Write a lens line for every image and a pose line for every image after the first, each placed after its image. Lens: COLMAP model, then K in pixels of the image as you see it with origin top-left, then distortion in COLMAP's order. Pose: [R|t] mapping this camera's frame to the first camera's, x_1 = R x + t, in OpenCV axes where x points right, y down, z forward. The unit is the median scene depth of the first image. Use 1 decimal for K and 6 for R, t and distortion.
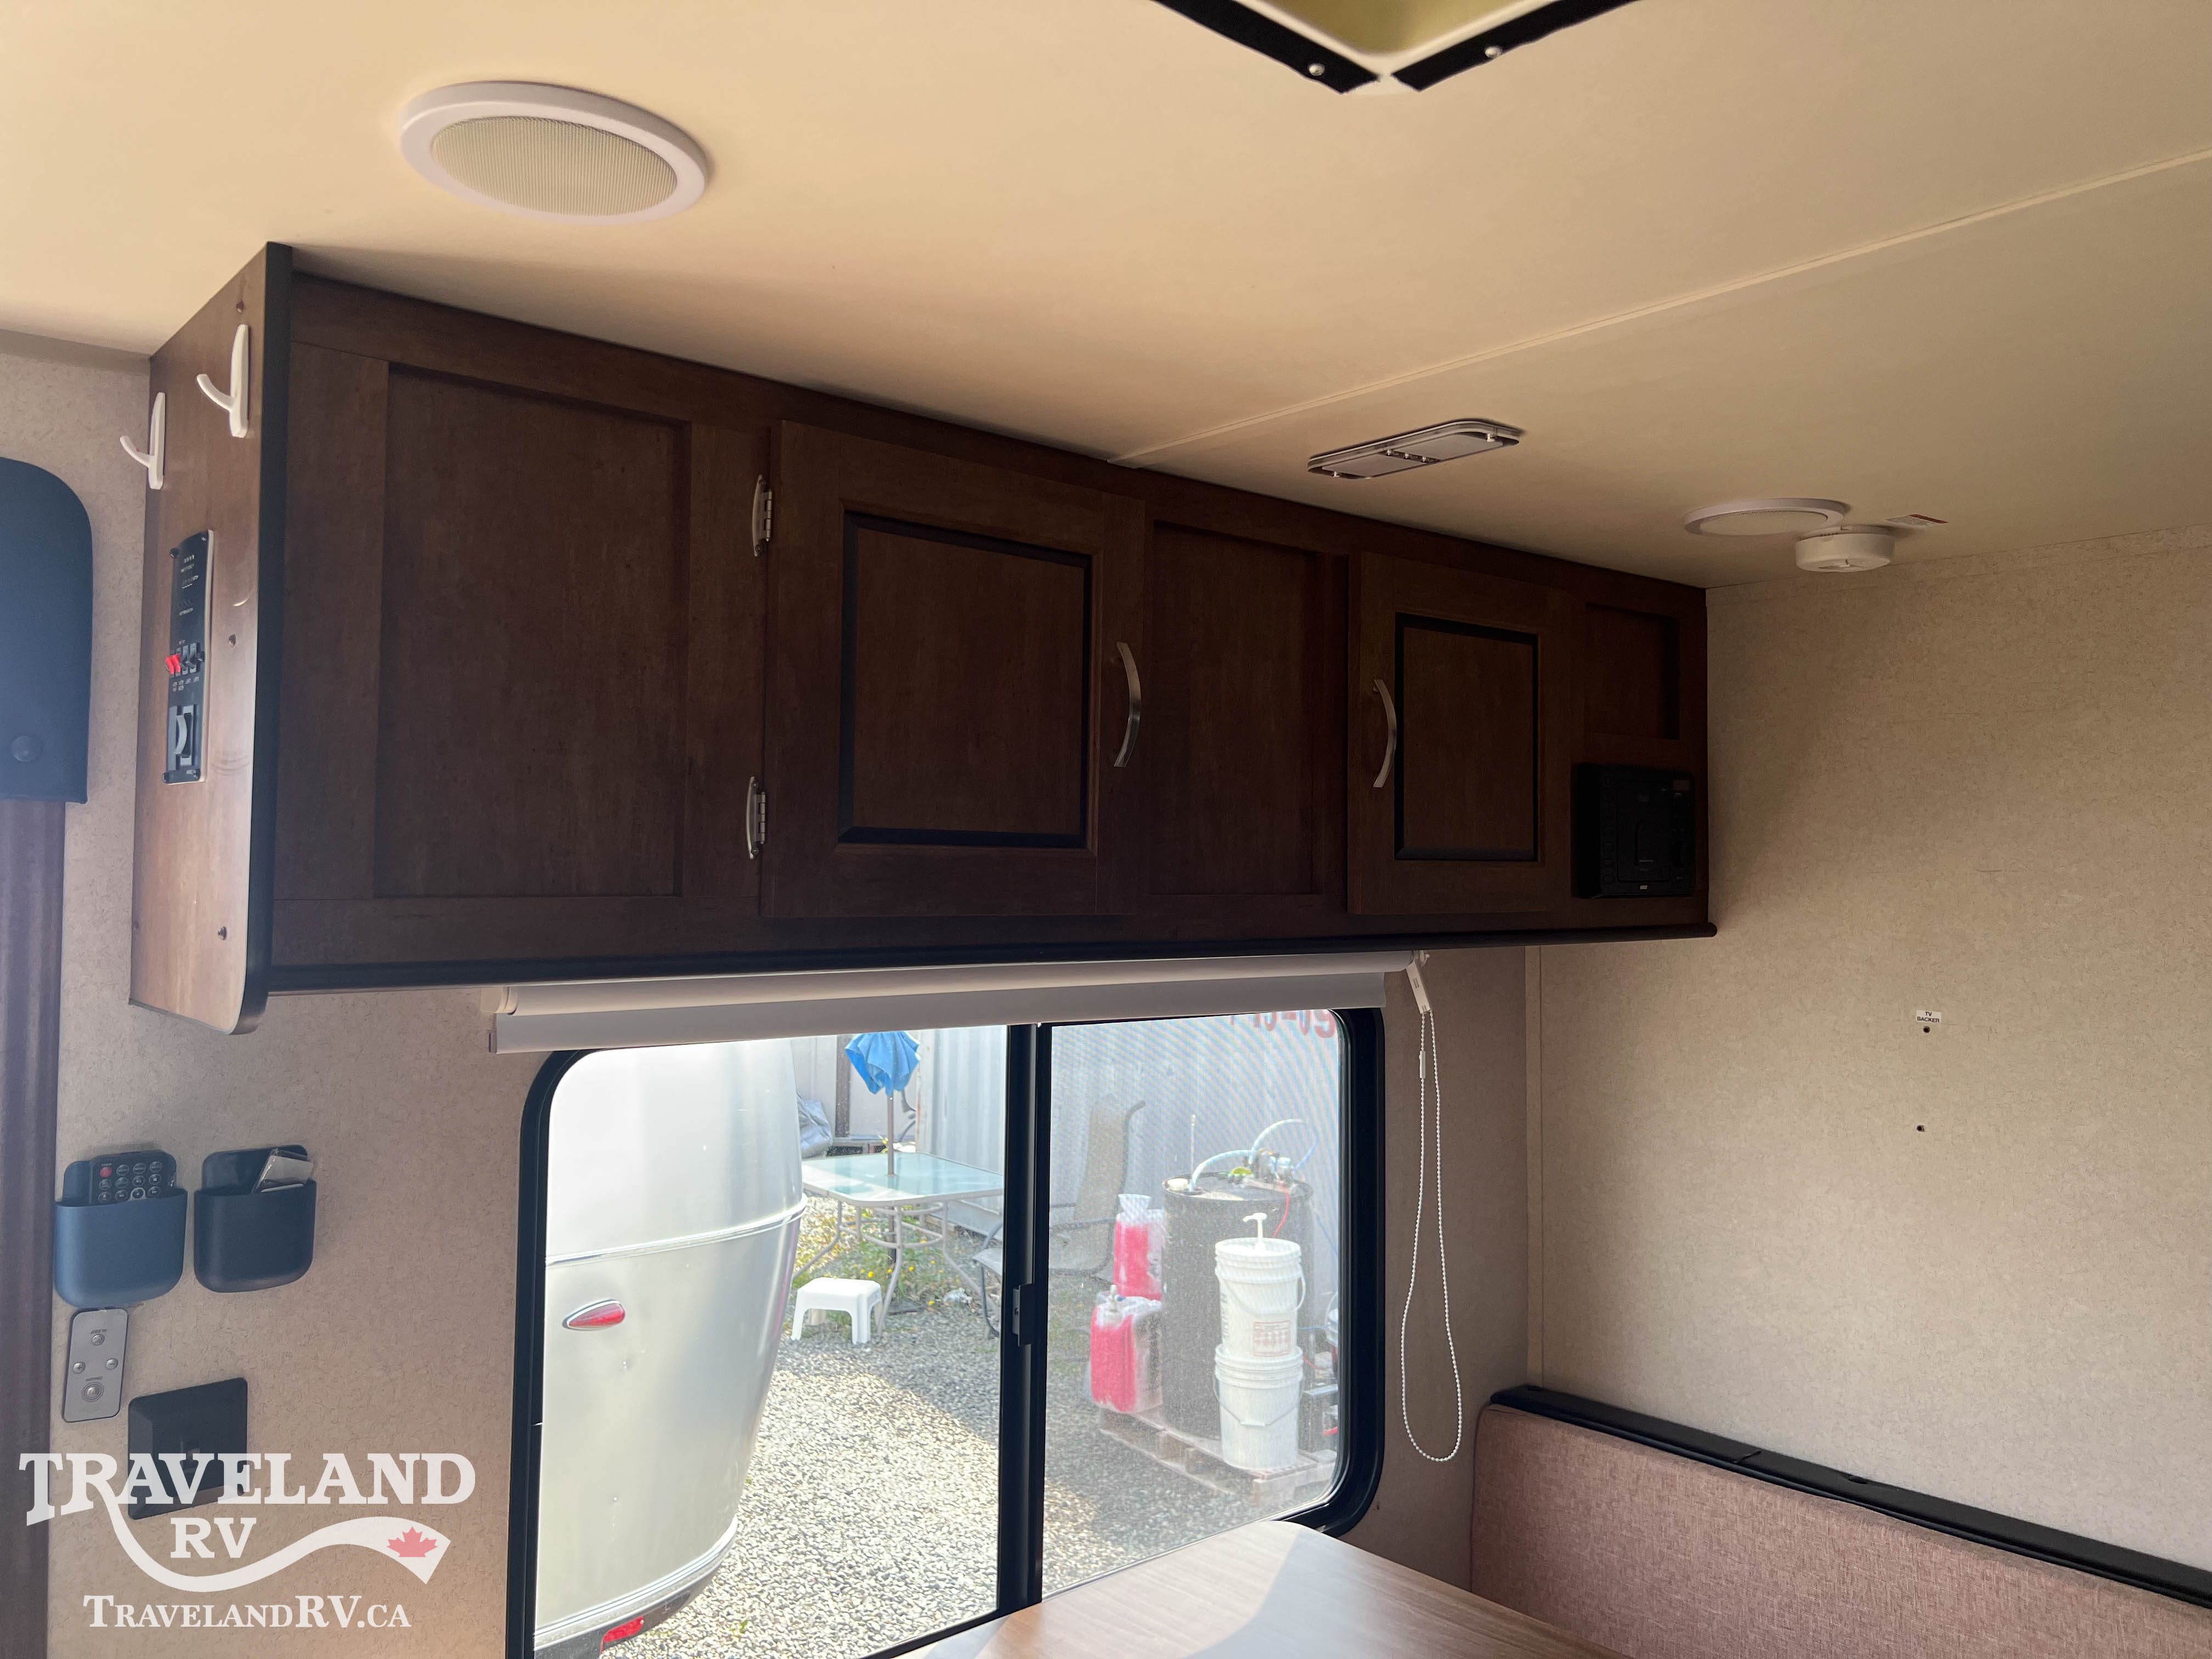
lens RADIAL K [[1671.0, 0, 1087.5], [0, 1671.0, 814.2], [0, 0, 1]] dist [0.056055, -0.068602]
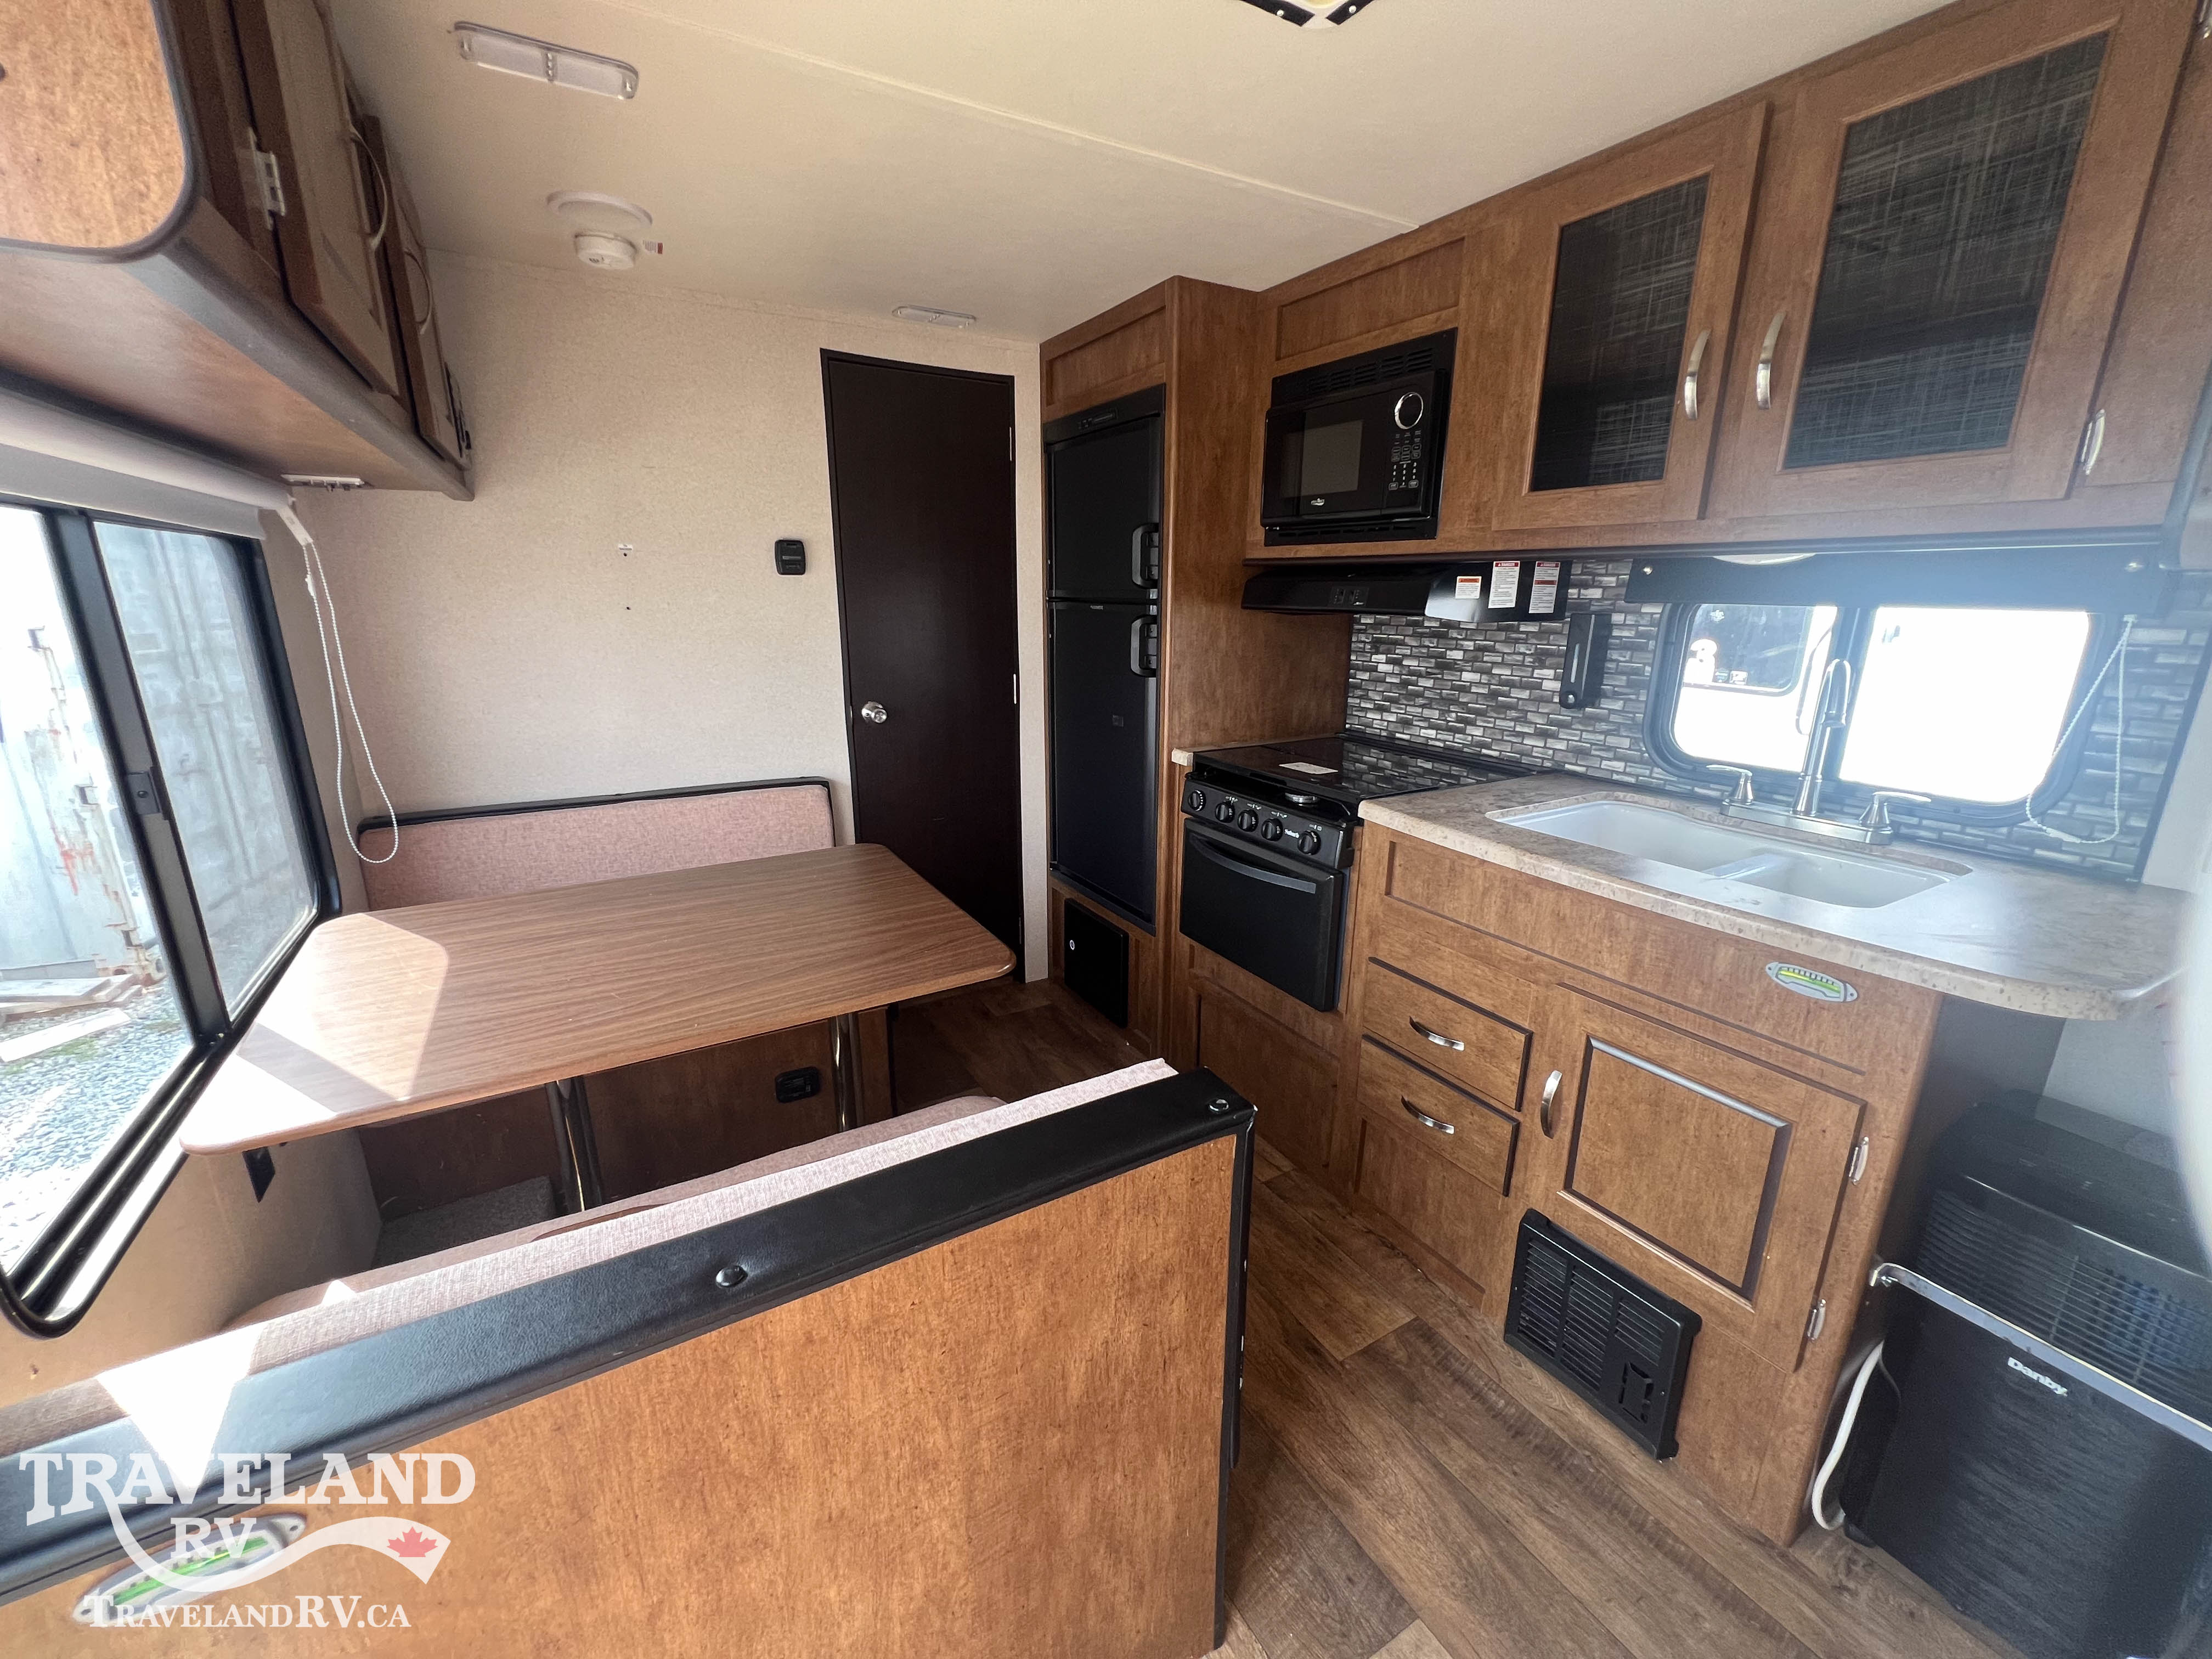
lens RADIAL K [[891.2, 0, 1103.1], [0, 891.2, 831.2], [0, 0, 1]] dist [-0.003405, 0.000874]
pose [[0.196323, -0.274123, 0.941443, -0.411232], [-0.040792, 0.957013, 0.287163, 0.112917], [-0.979690, -0.094780, 0.176701, 0.251873]]
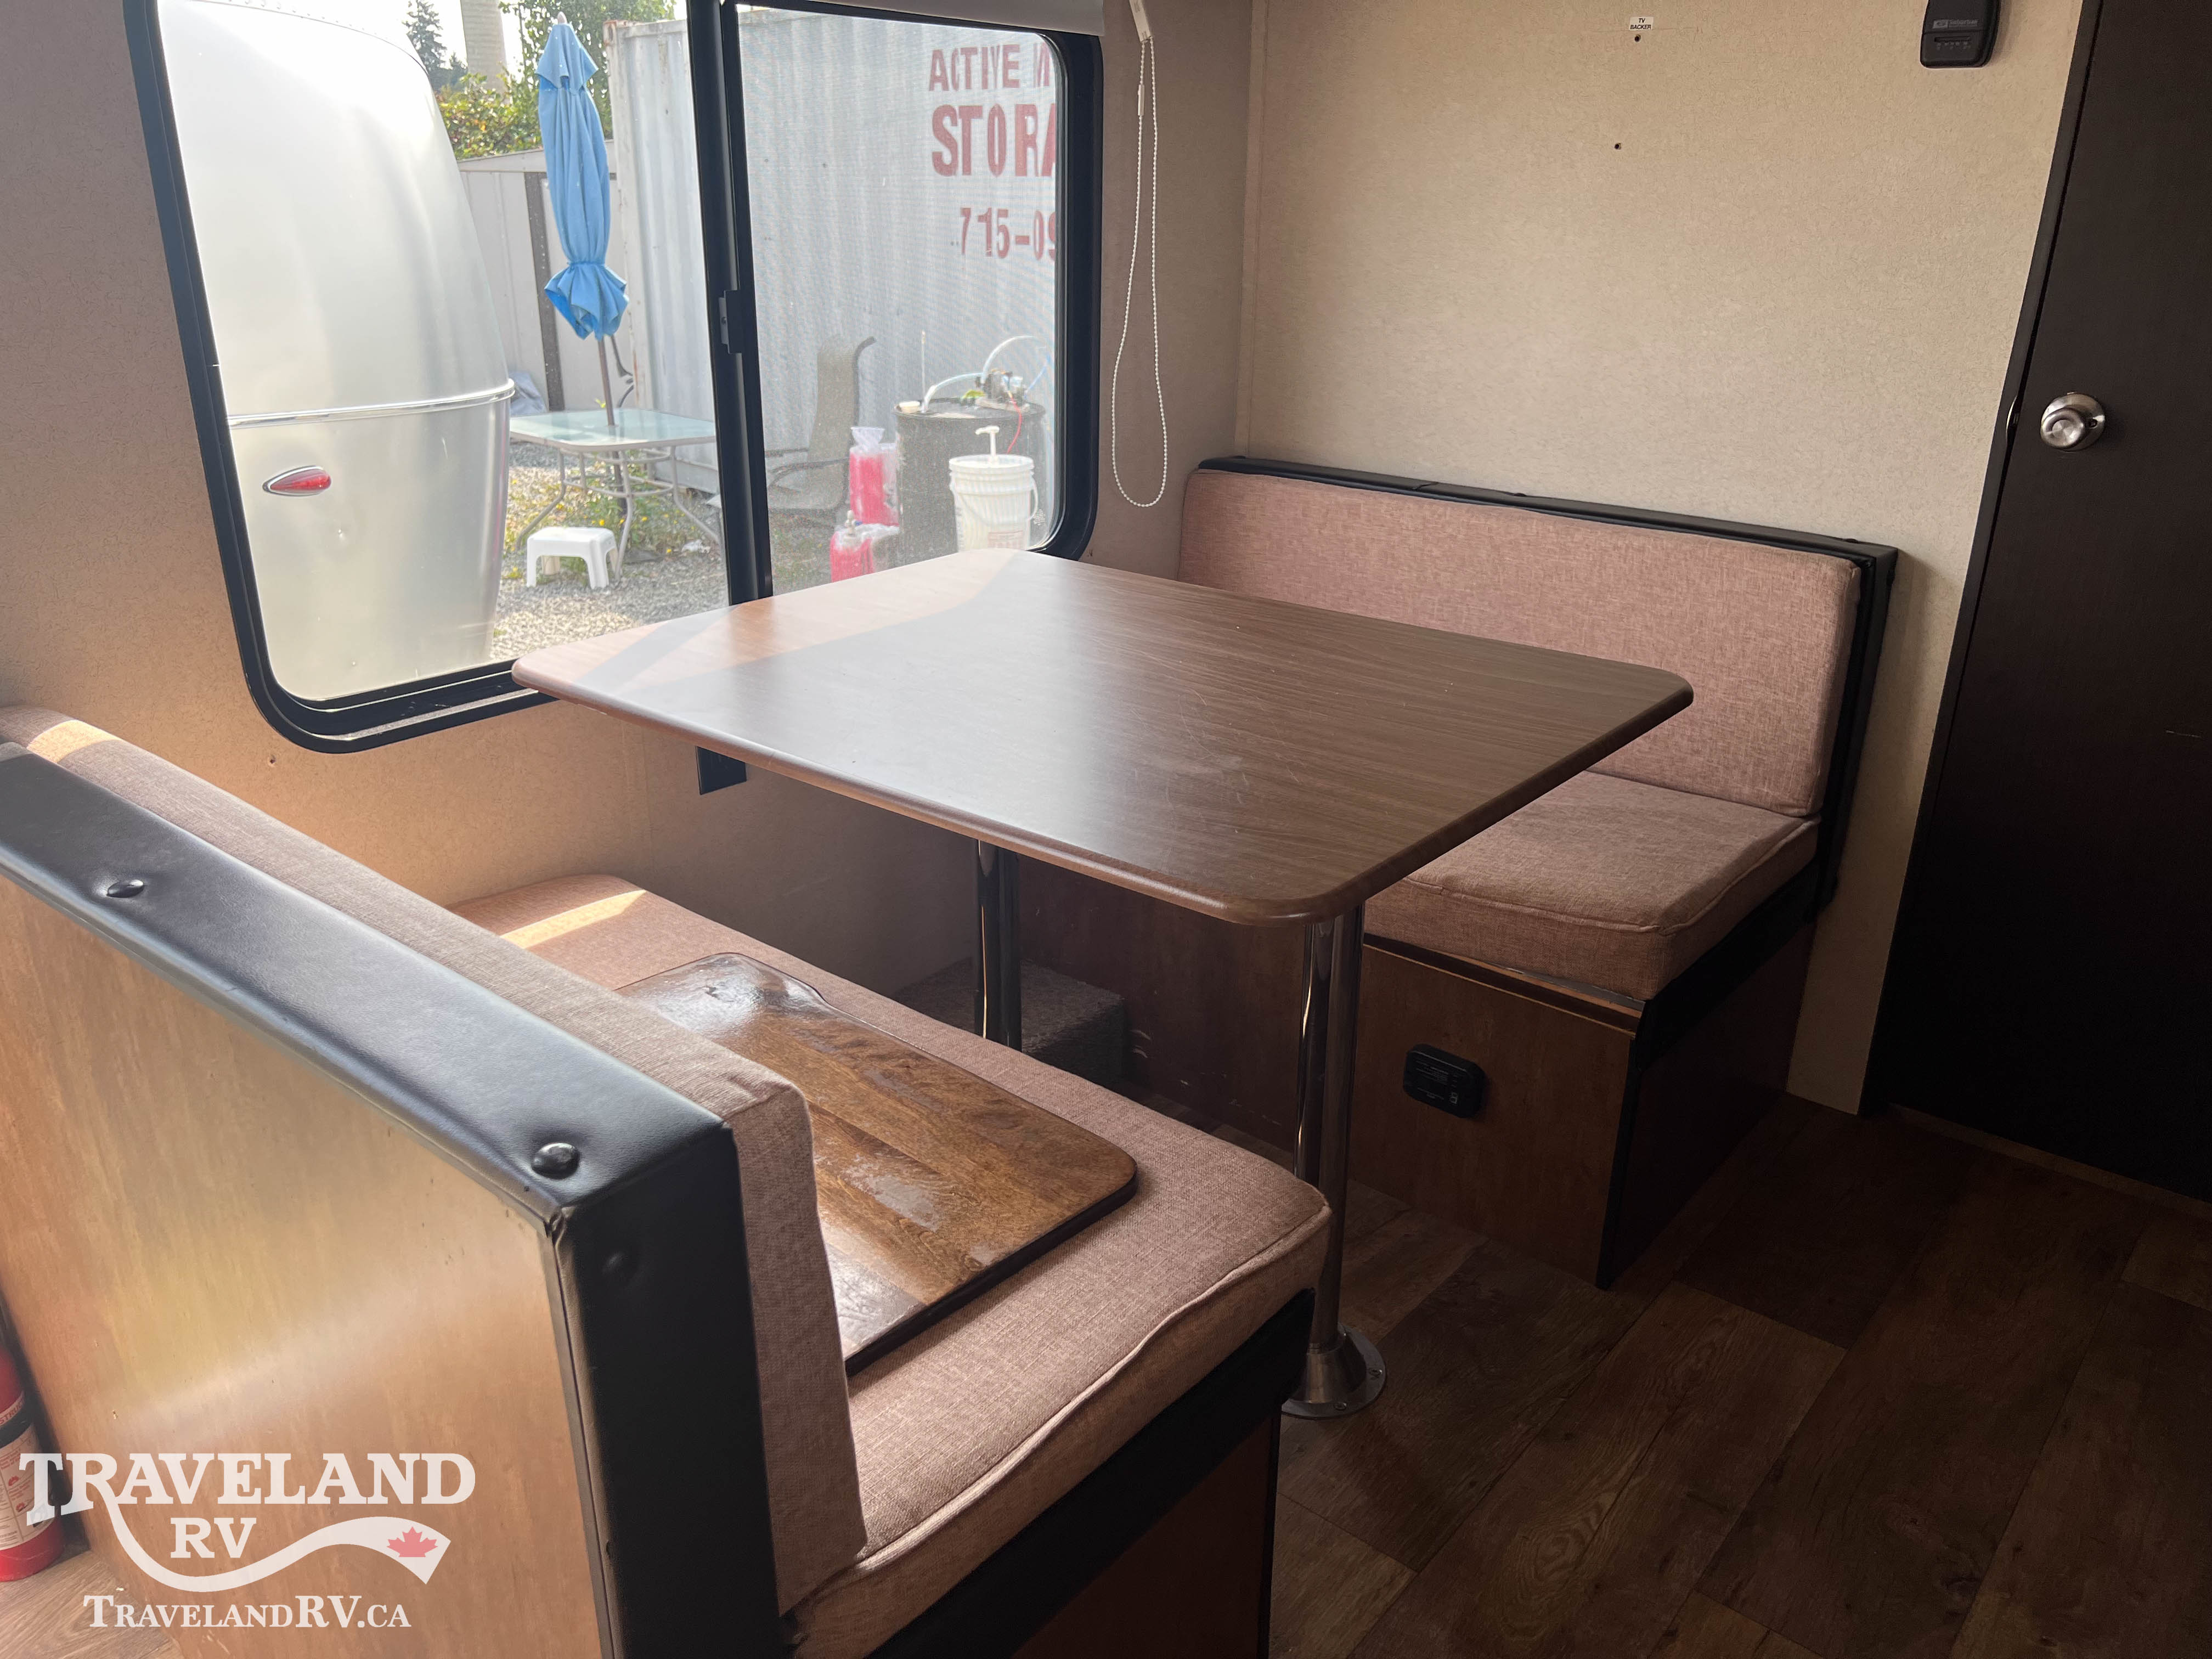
lens RADIAL K [[1671.0, 0, 1096.3], [0, 1671.0, 836.9], [0, 0, 1]] dist [0.056055, -0.068602]
pose [[0.987449, -0.060325, 0.145965, 0.009322], [-0.005090, 0.911550, 0.411159, 0.143567], [-0.157857, -0.406741, 0.899802, -0.033239]]
